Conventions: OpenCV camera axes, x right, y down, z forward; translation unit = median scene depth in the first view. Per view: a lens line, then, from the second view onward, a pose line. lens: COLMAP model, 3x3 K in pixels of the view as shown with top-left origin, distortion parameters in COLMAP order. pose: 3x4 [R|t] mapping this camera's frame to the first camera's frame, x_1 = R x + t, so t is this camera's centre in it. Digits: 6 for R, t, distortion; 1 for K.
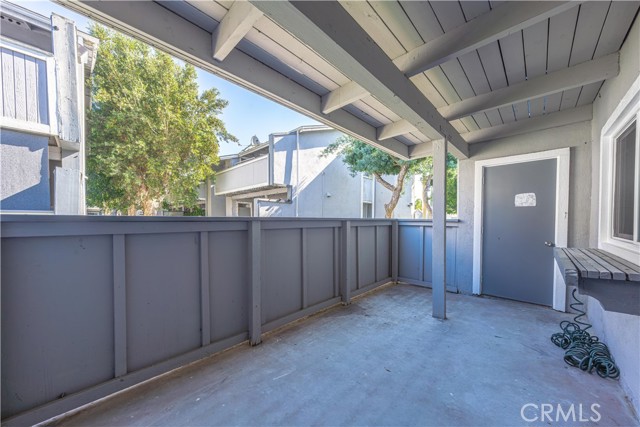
lens RADIAL K [[224.1, 0, 323.4], [0, 224.1, 226.0], [0, 0, 1]] dist [-0.000597, 0.000040]
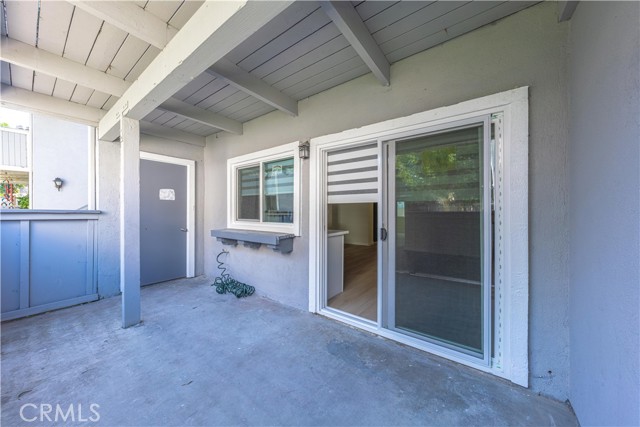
lens RADIAL K [[224.1, 0, 319.7], [0, 224.1, 211.7], [0, 0, 1]] dist [-0.000597, 0.000040]
pose [[-0.115809, -0.000879, 0.993271, -0.428808], [0.021486, 0.999763, 0.003390, -0.013699], [-0.993039, 0.021734, -0.115763, 0.384590]]
